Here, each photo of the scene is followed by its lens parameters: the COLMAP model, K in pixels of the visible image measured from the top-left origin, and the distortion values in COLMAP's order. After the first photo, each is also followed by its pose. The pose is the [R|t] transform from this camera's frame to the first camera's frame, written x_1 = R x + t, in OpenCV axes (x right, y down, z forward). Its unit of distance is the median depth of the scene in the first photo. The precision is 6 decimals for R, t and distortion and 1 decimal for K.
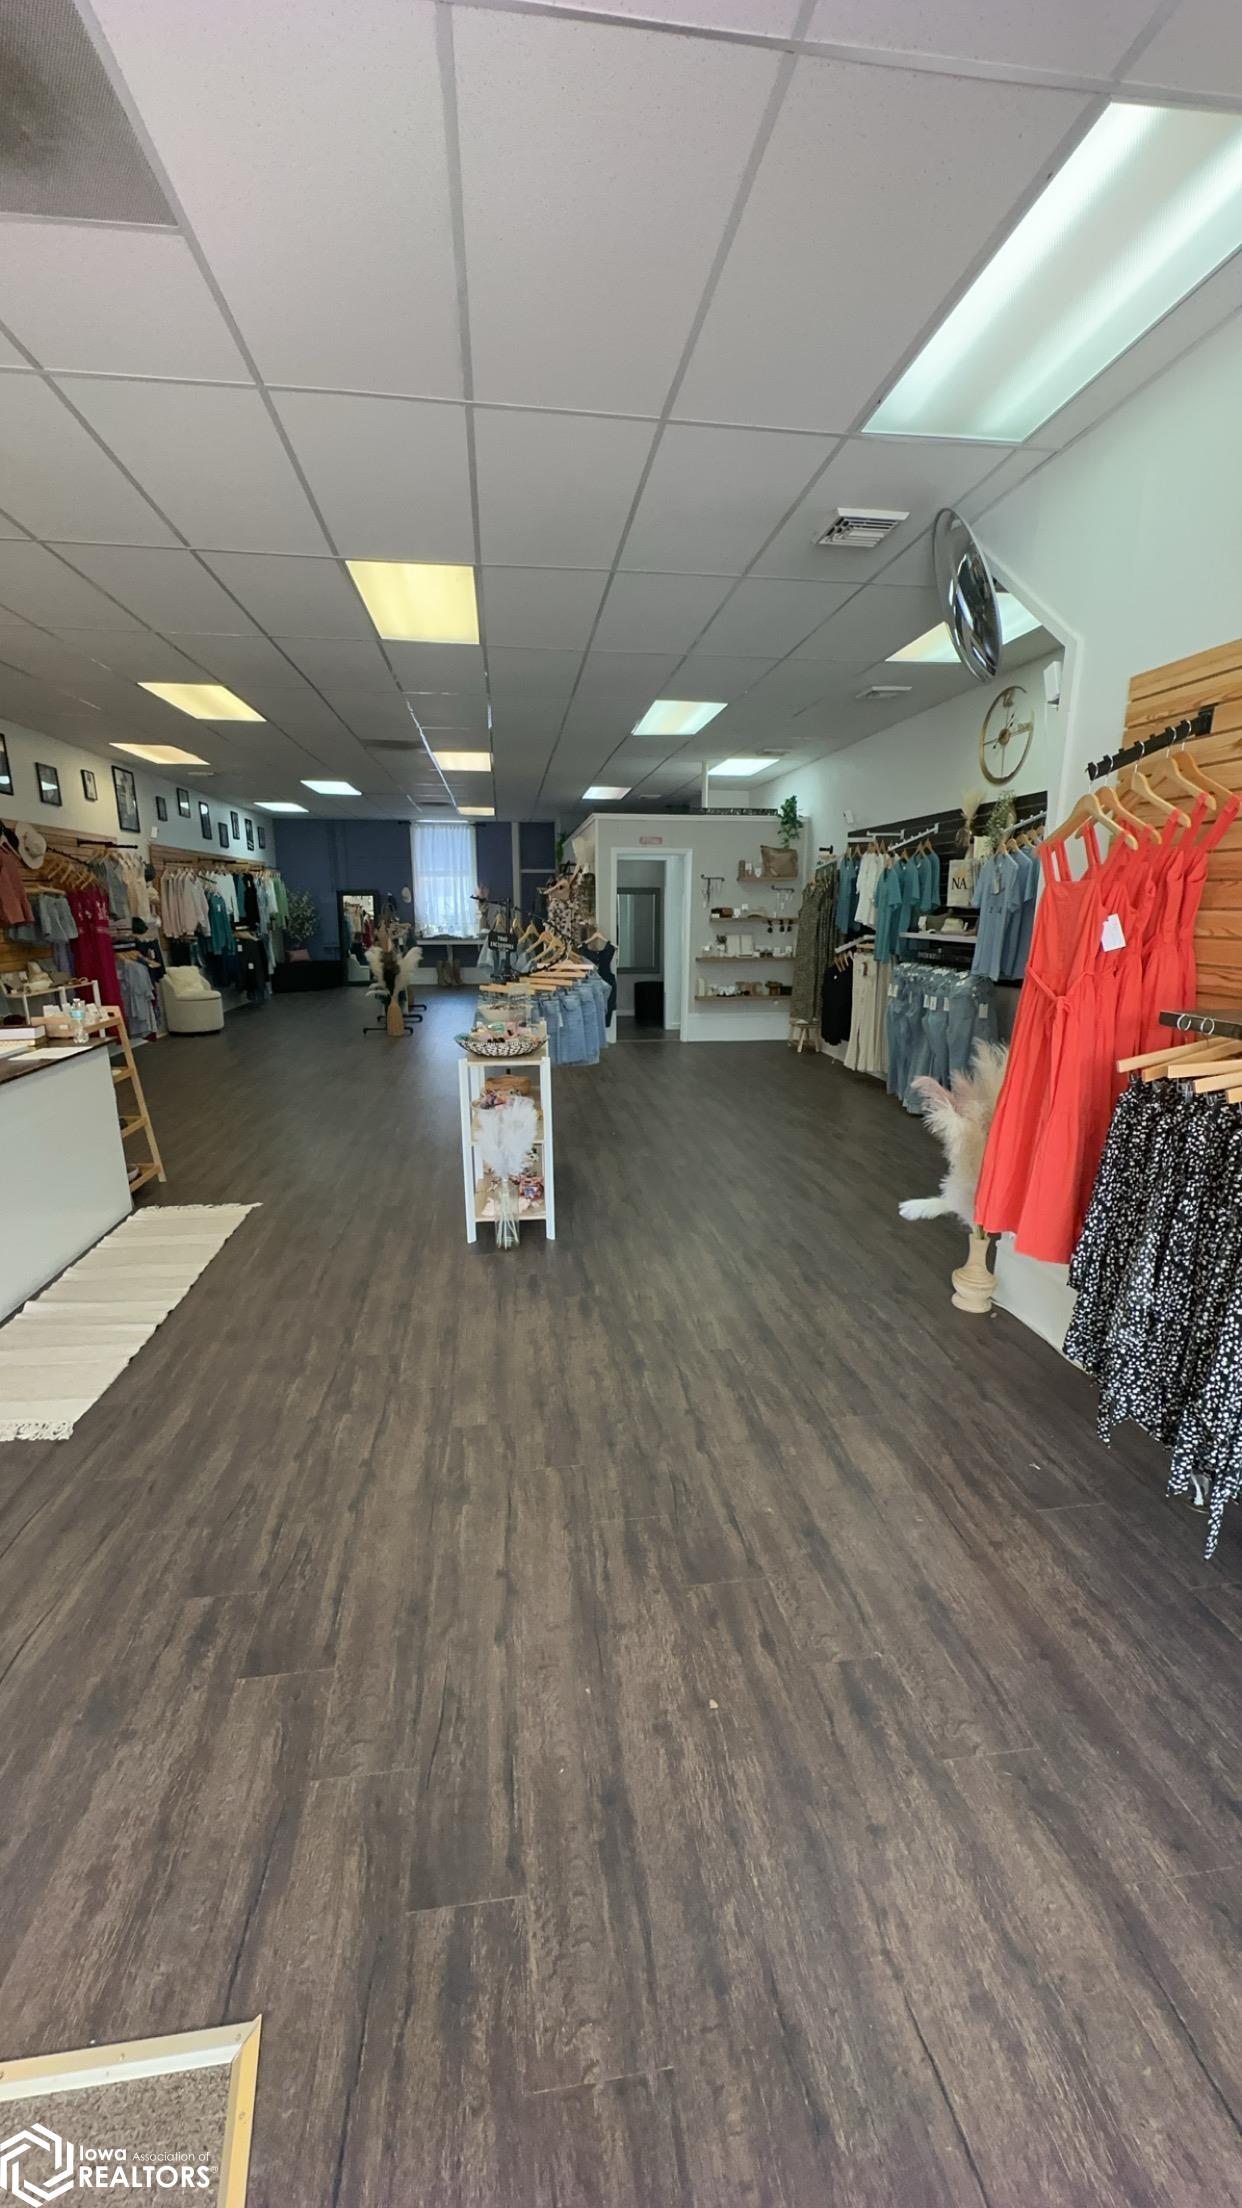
lens RADIAL K [[837.0, 0, 613.9], [0, 837.0, 1109.9], [0, 0, 1]] dist [-0.002107, 0.000293]
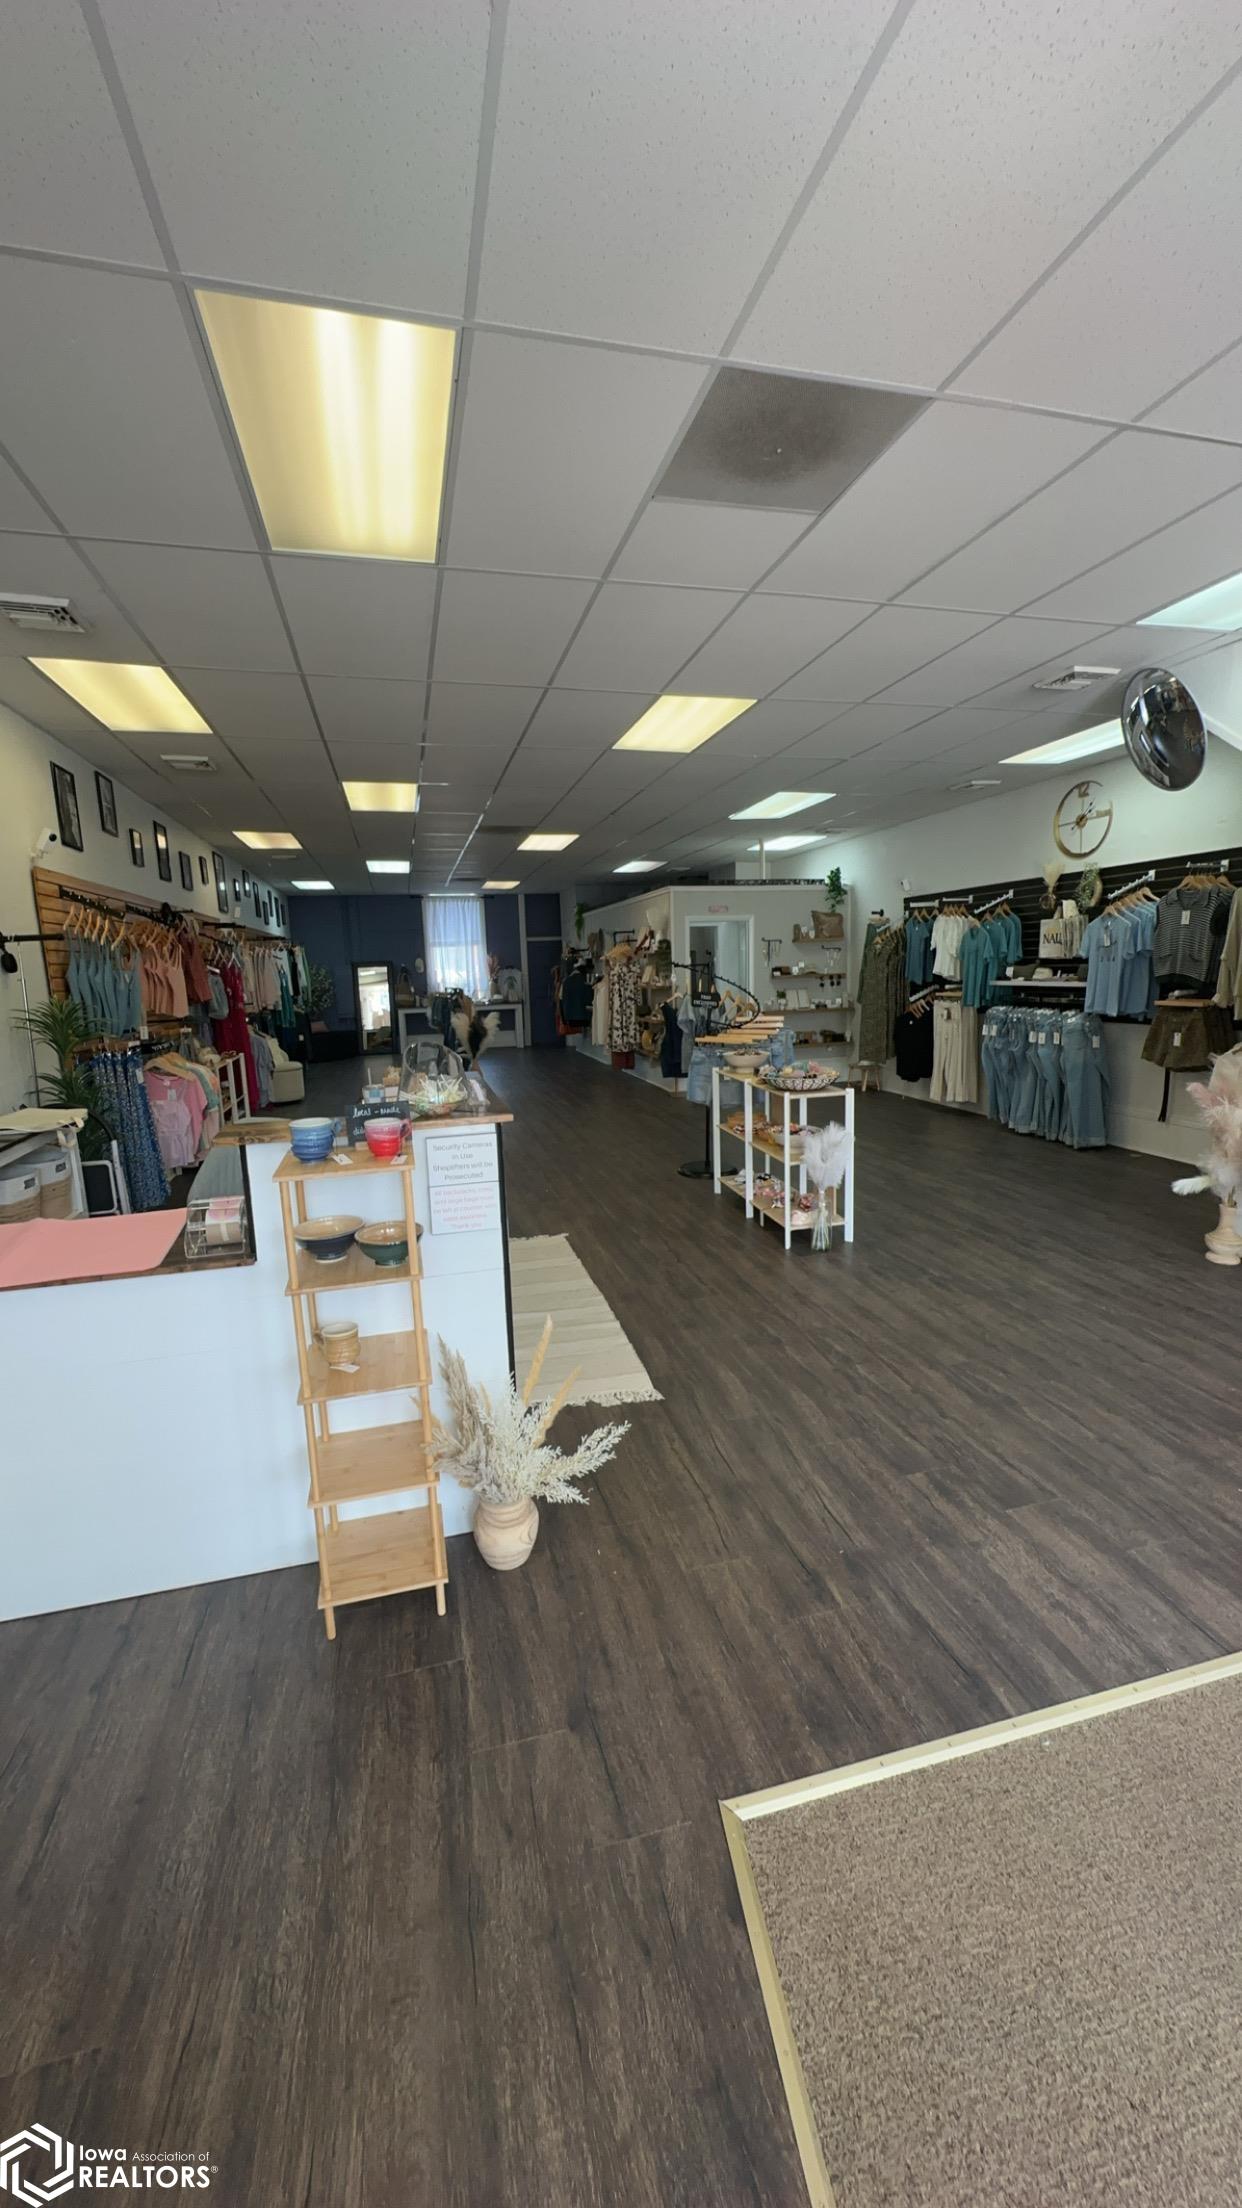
lens RADIAL K [[837.0, 0, 616.7], [0, 837.0, 1110.1], [0, 0, 1]] dist [-0.002107, 0.000293]
pose [[0.992387, -0.051821, 0.111729, -0.486471], [0.059760, 0.995831, -0.068916, 0.028086], [-0.107692, 0.075069, 0.991346, -0.147727]]
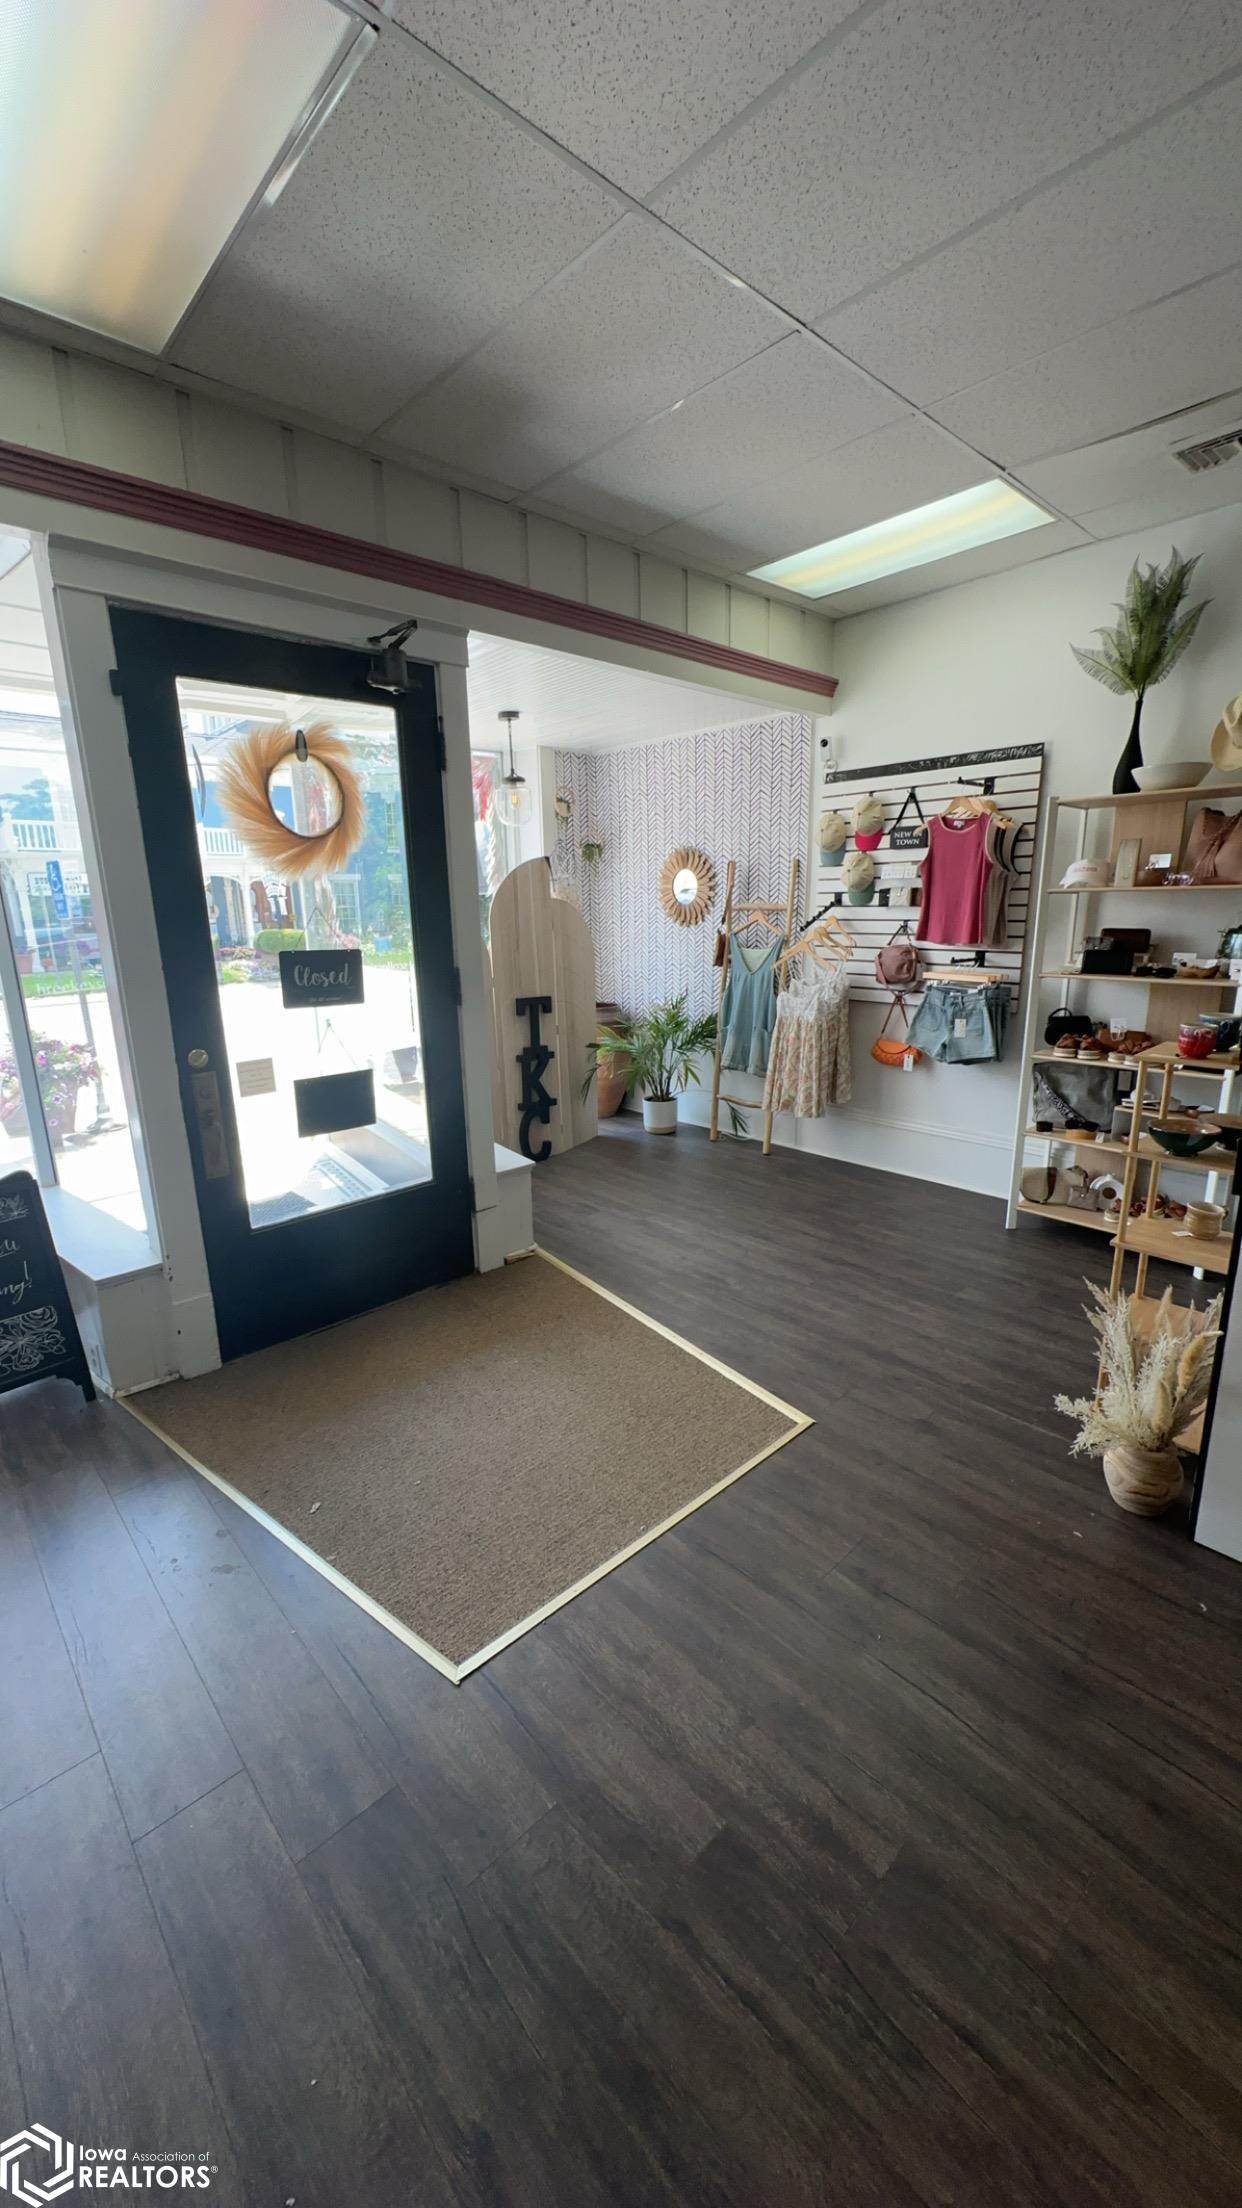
lens RADIAL K [[837.0, 0, 619.6], [0, 837.0, 1105.2], [0, 0, 1]] dist [-0.002107, 0.000293]
pose [[-0.815646, 0.149007, -0.559033, 0.002673], [-0.118551, 0.902716, 0.413582, -0.127229], [0.566274, 0.403611, -0.718632, 0.500545]]
